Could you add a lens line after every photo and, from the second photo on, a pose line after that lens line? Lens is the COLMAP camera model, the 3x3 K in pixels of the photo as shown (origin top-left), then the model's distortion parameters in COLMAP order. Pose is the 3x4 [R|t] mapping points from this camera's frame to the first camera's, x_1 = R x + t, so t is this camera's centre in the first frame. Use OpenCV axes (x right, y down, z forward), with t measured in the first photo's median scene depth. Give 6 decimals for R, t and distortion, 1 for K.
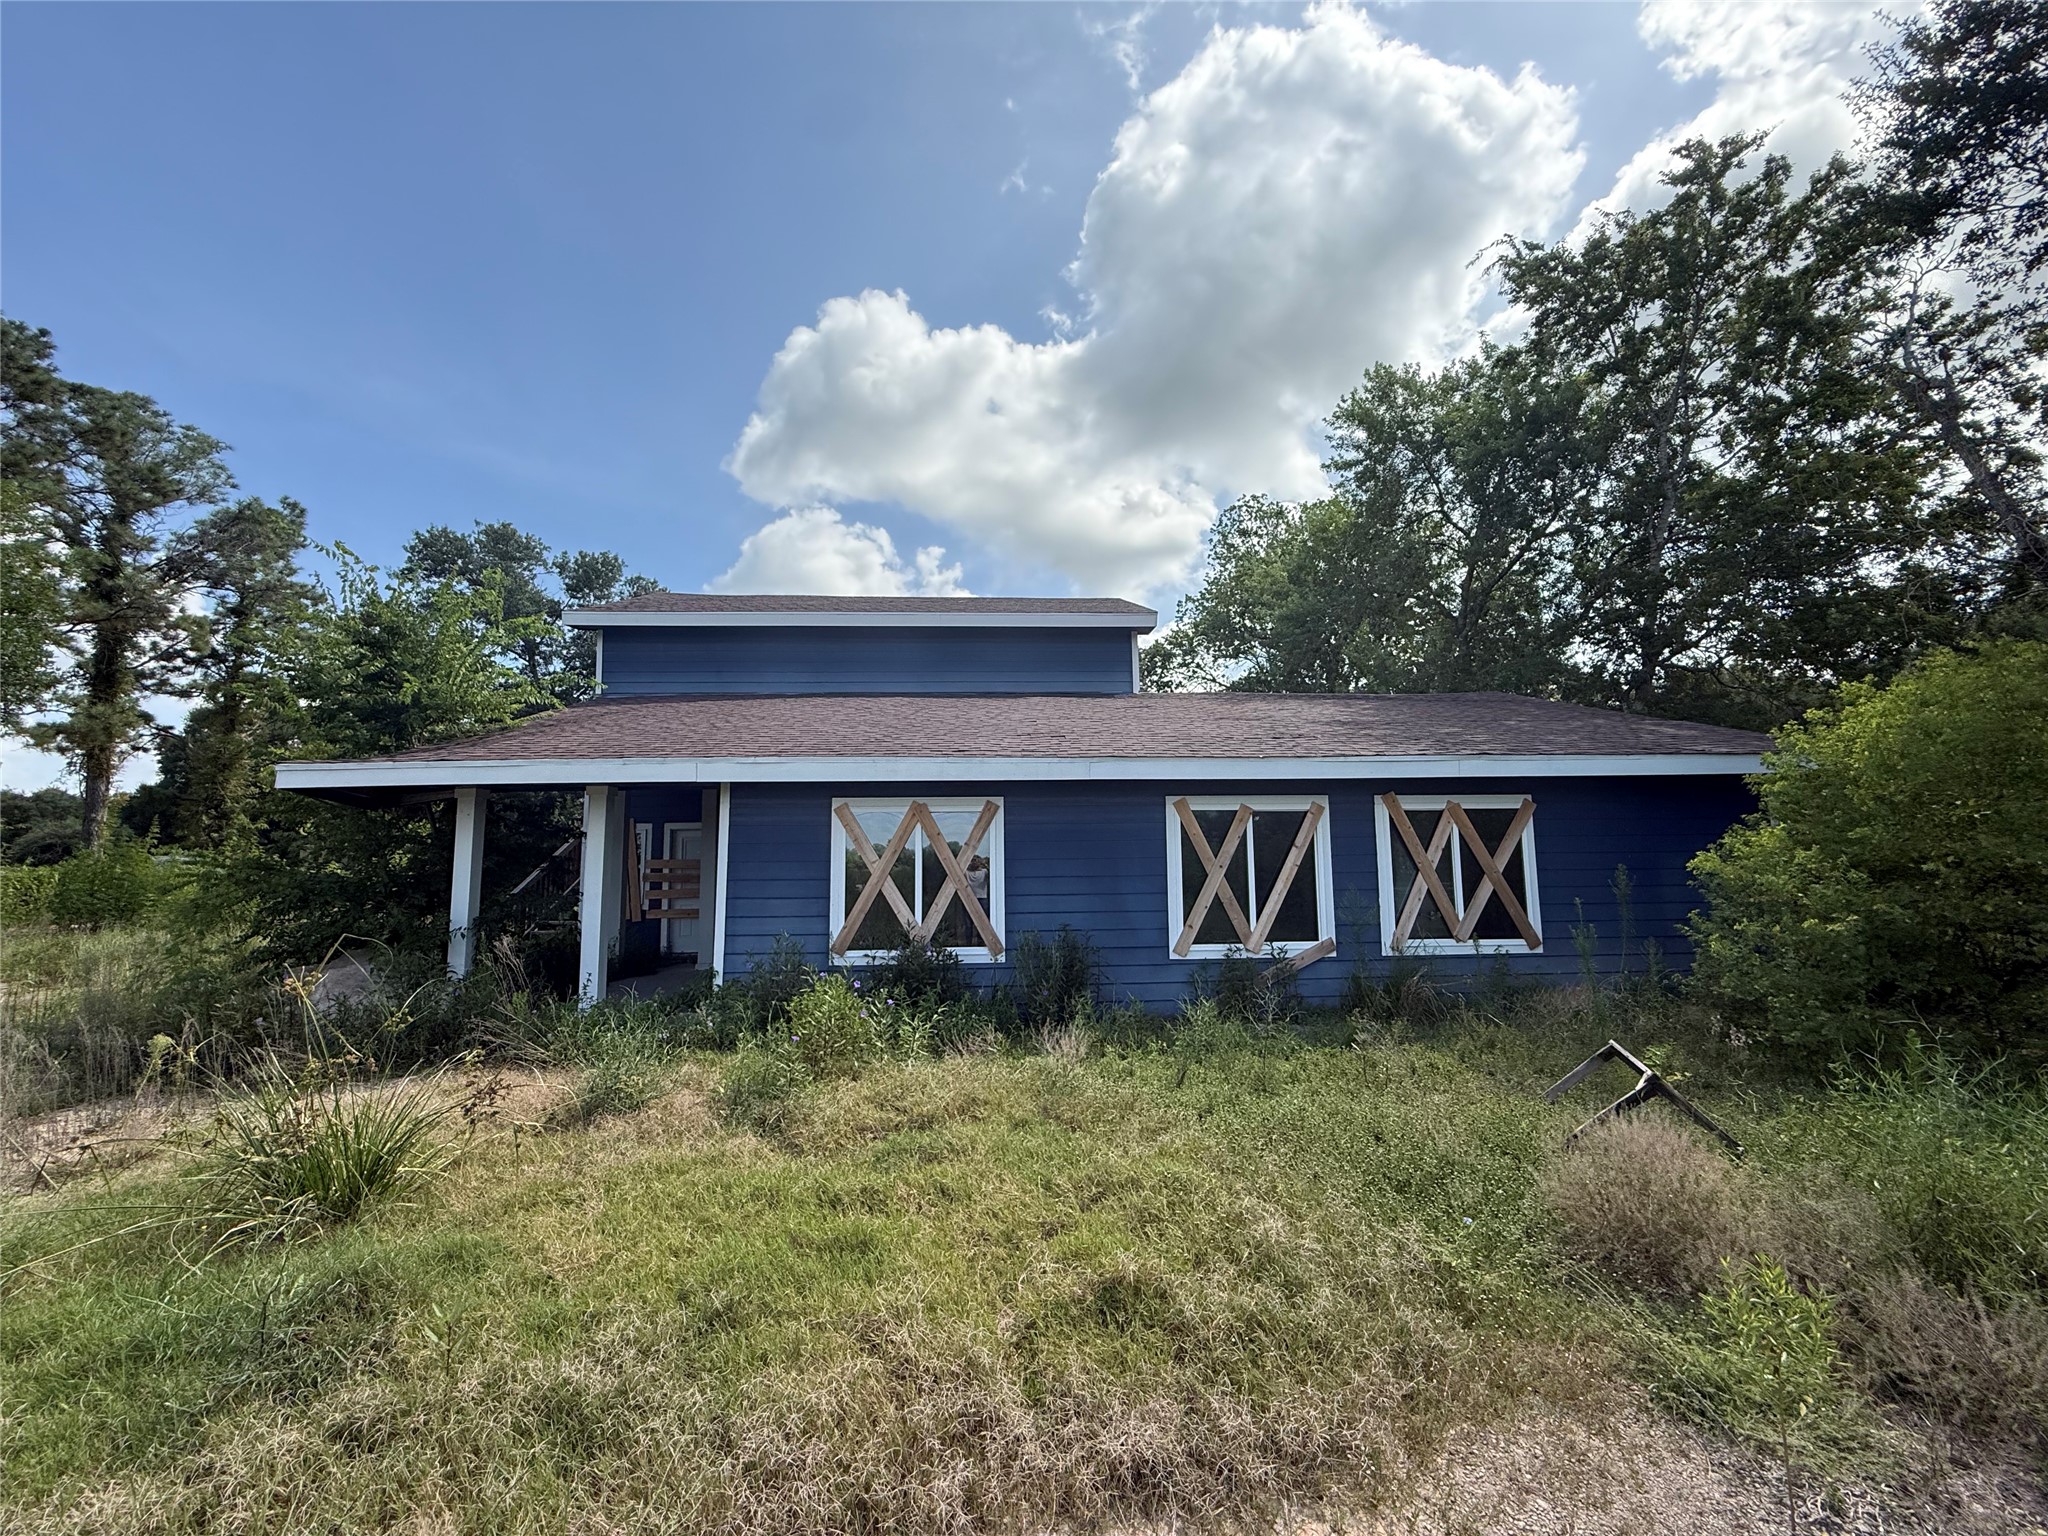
lens RADIAL K [[696.6, 0, 1024.0], [0, 696.6, 768.0], [0, 0, 1]] dist [0.000447, -0.003588]
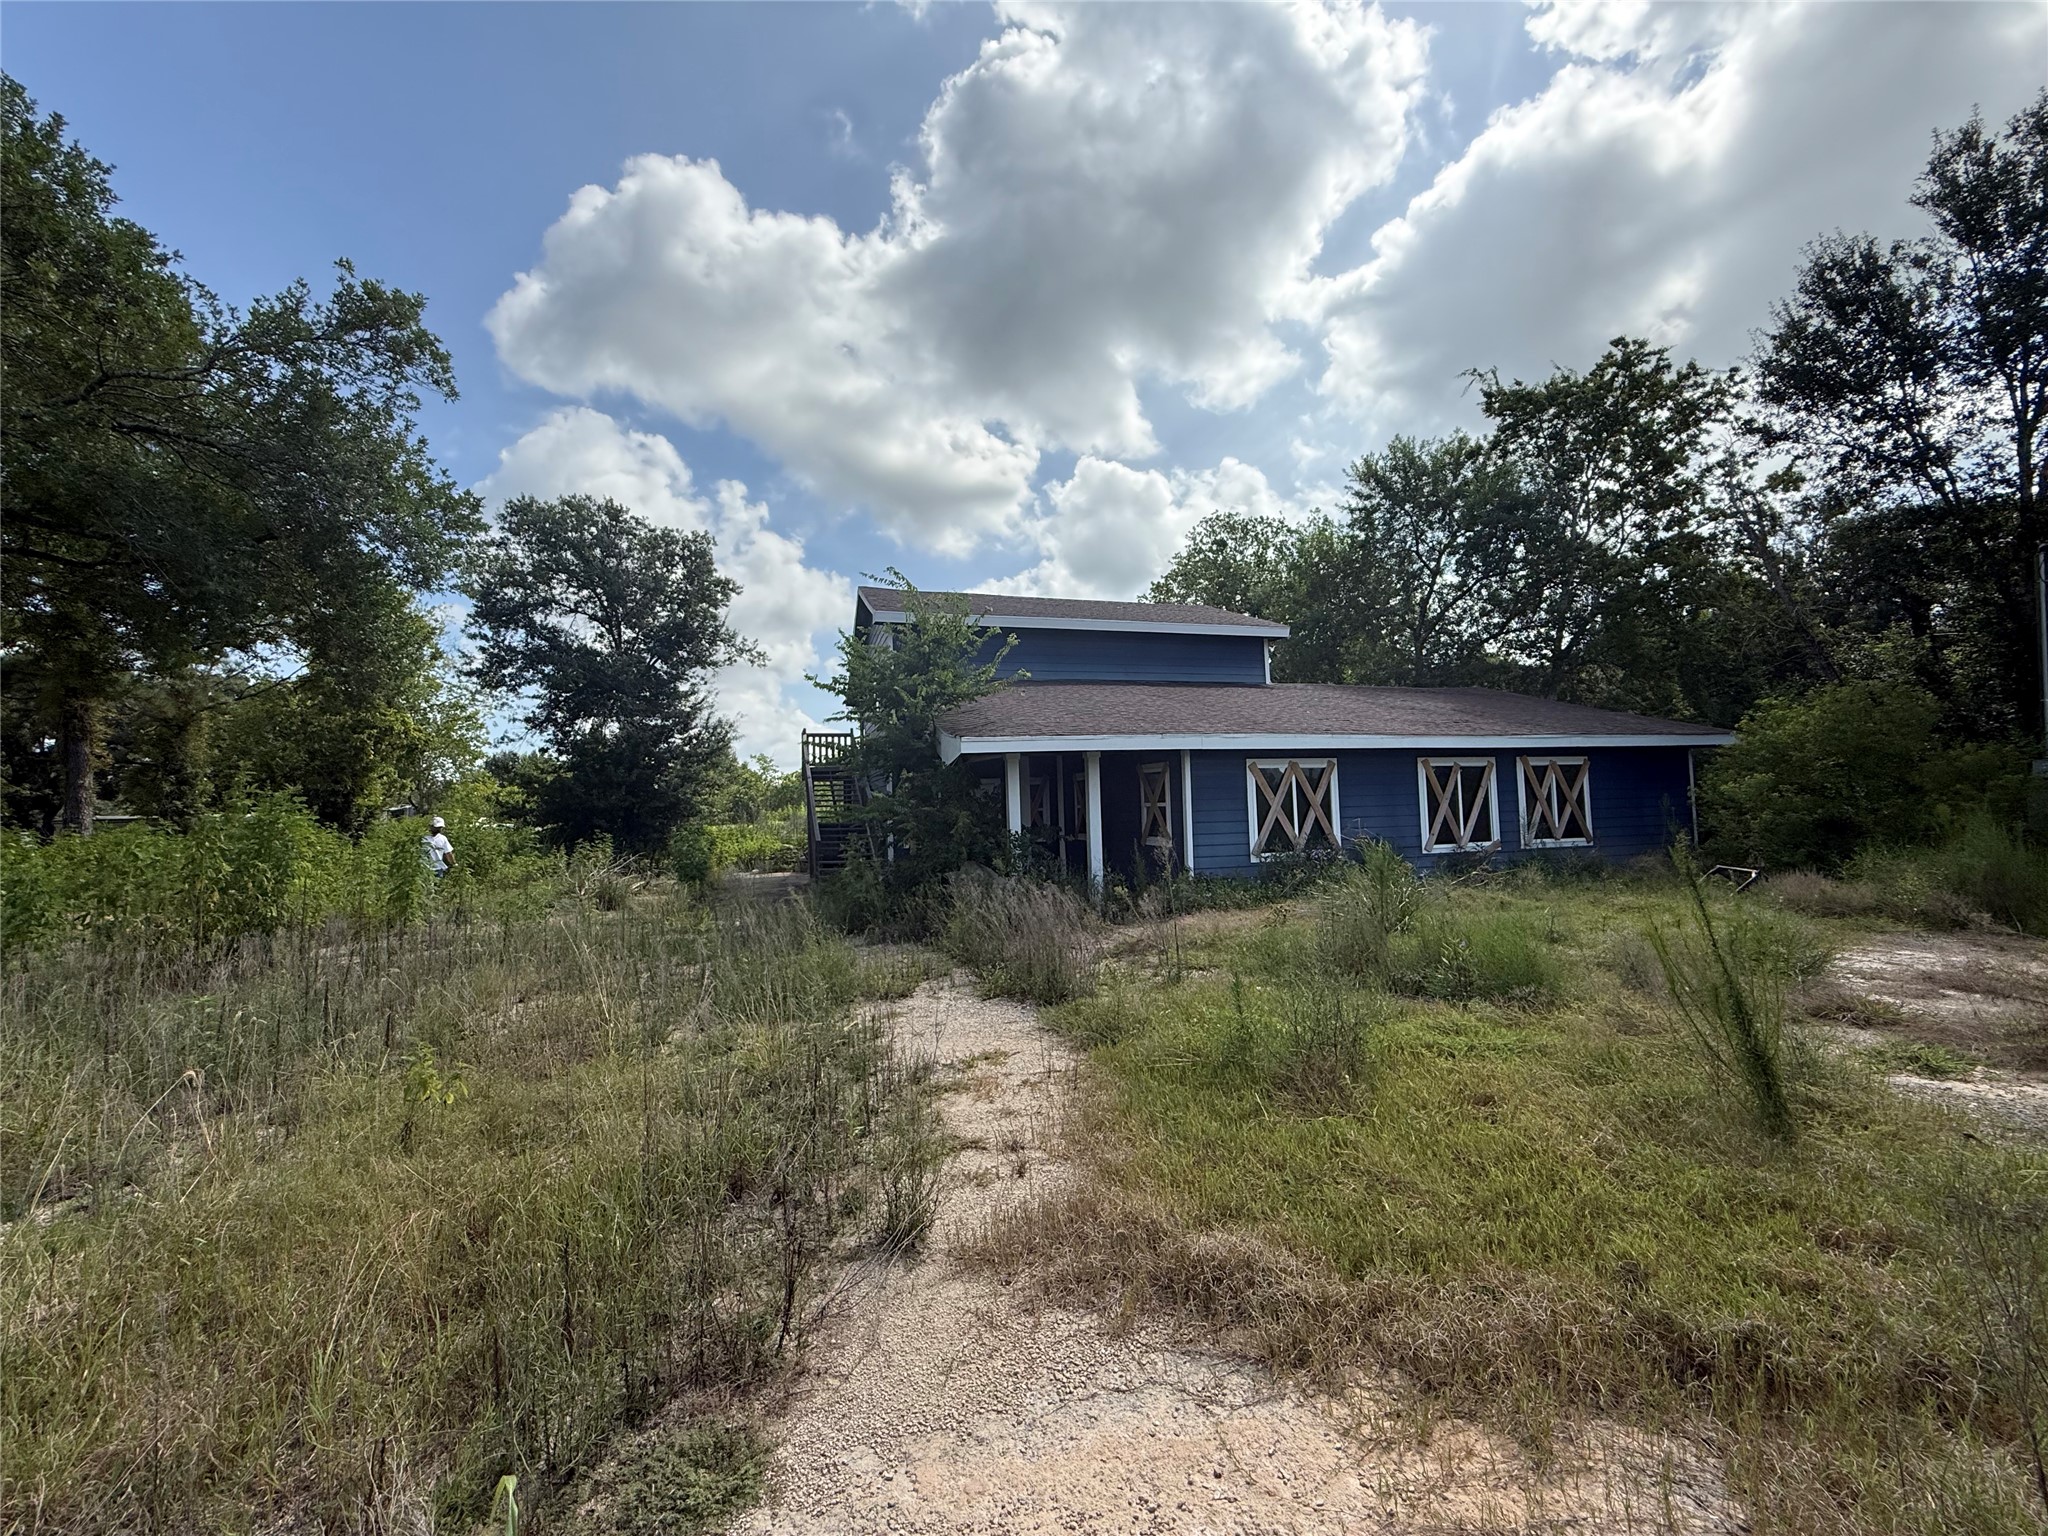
lens RADIAL K [[818.3, 0, 1016.5], [0, 818.3, 769.6], [0, 0, 1]] dist [-0.000121, 0.001051]
pose [[0.971204, -0.006927, 0.238147, -0.707134], [-0.000691, 0.999491, 0.031889, 0.004314], [-0.238247, -0.031135, 0.970705, -0.398260]]
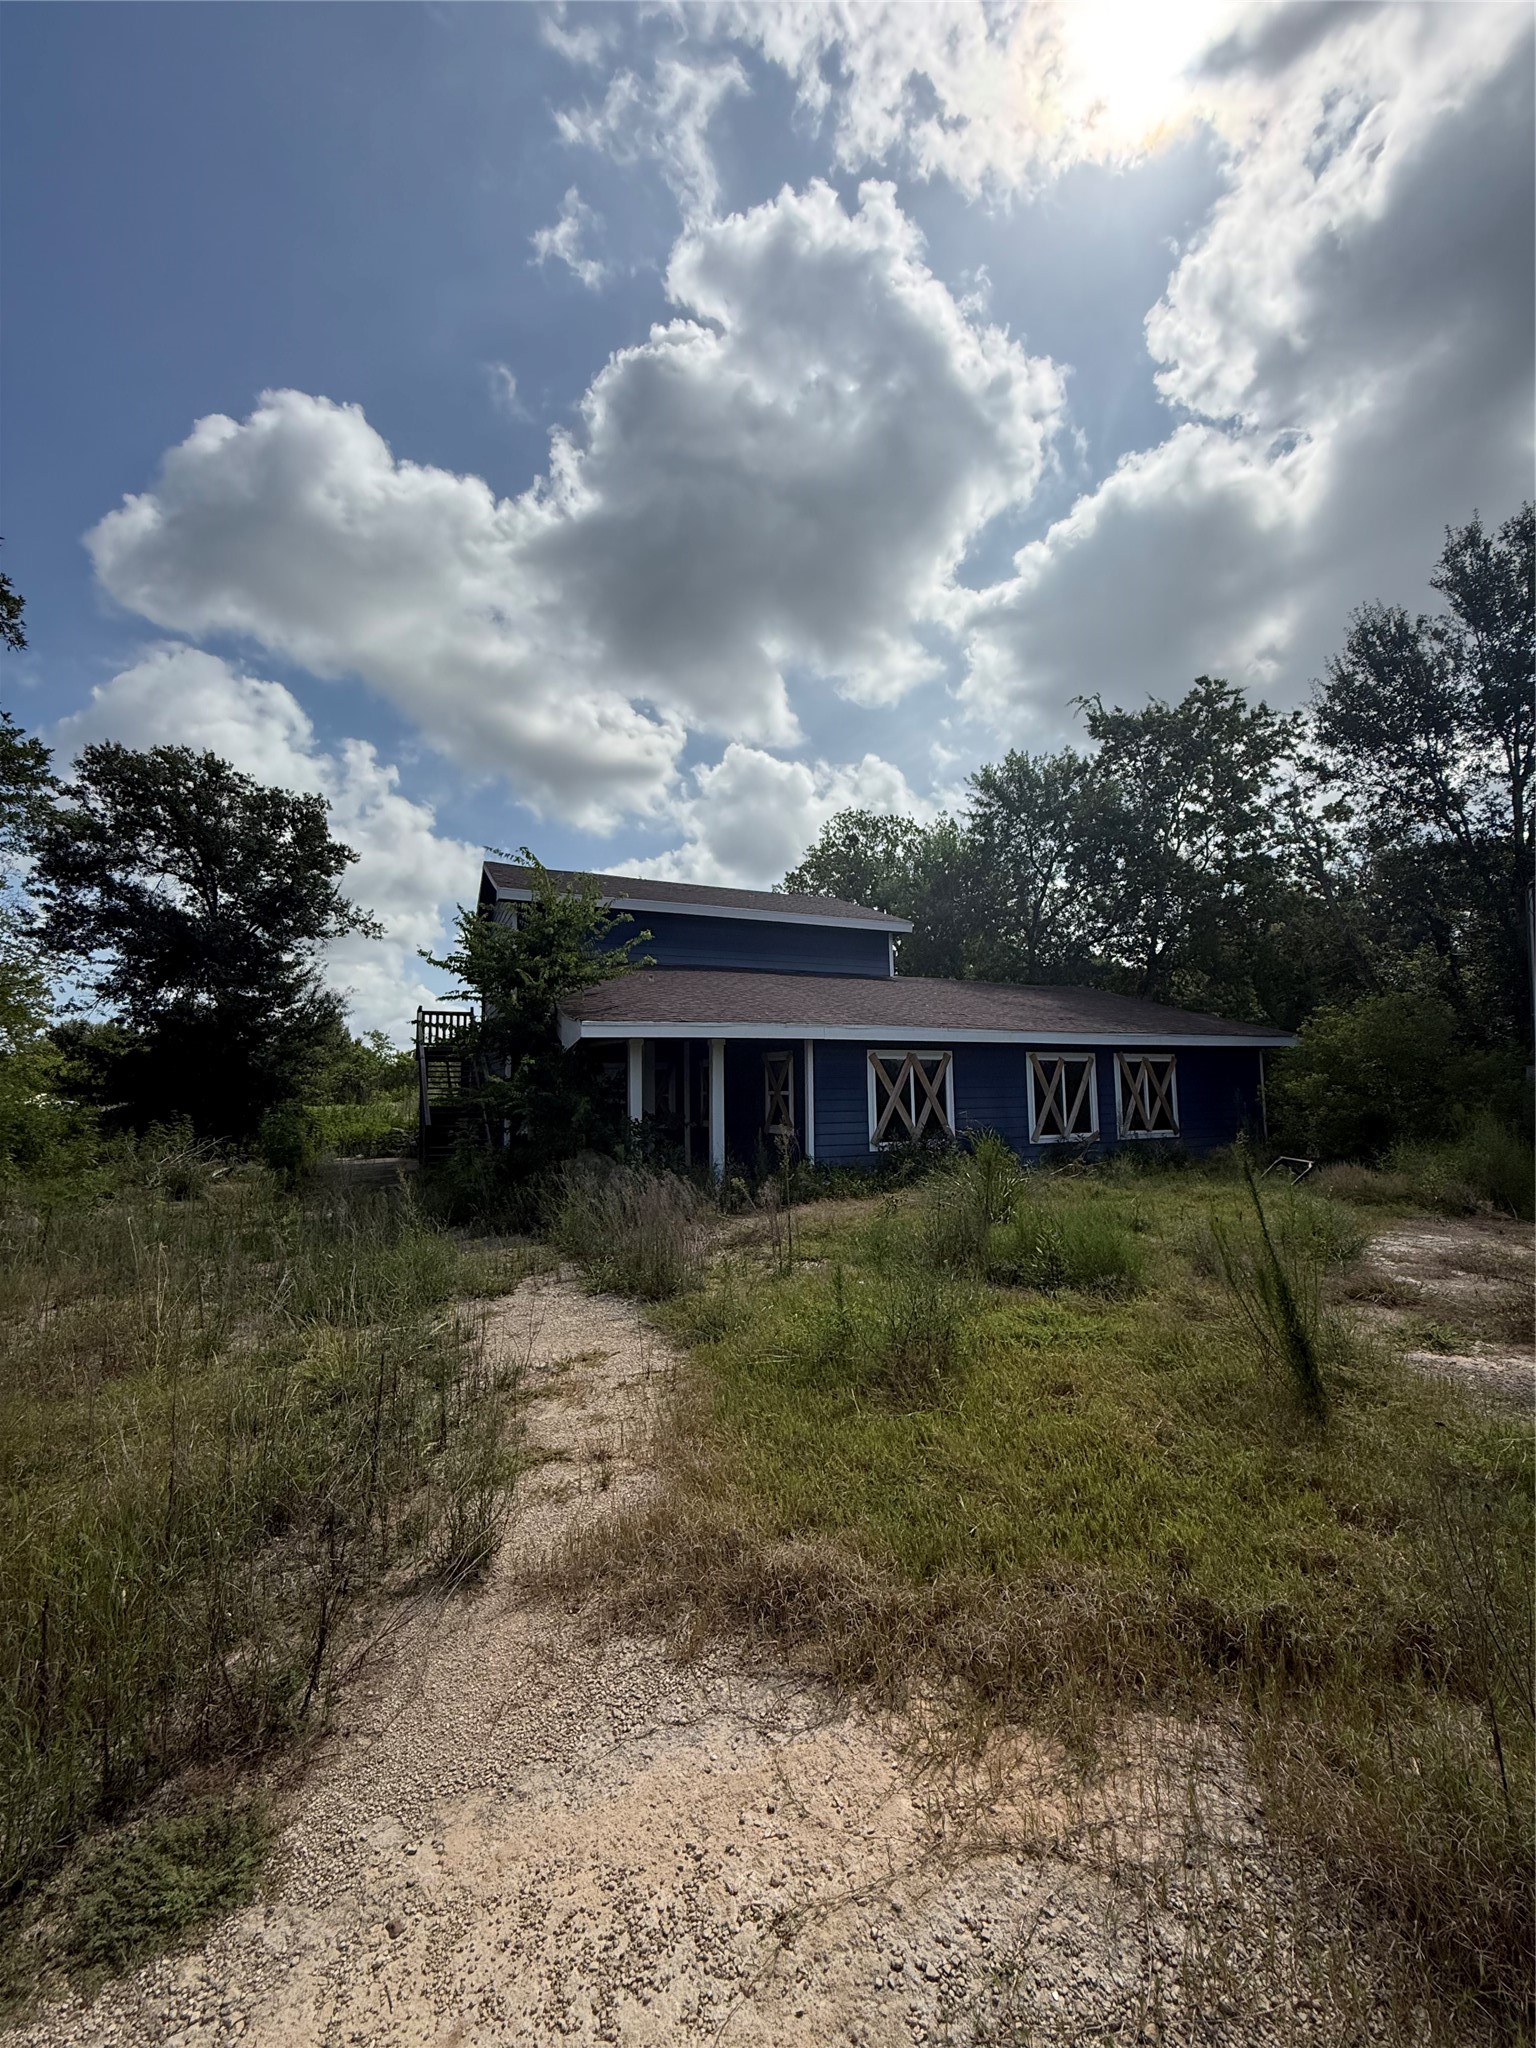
lens RADIAL K [[818.9, 0, 768.0], [0, 818.9, 1024.0], [0, 0, 1]] dist [0.001023, -0.000428]
pose [[0.927590, 0.027569, 0.372581, -0.692264], [-0.027048, 0.999612, -0.006625, 0.000670], [-0.372619, -0.003933, 0.927976, -0.398345]]
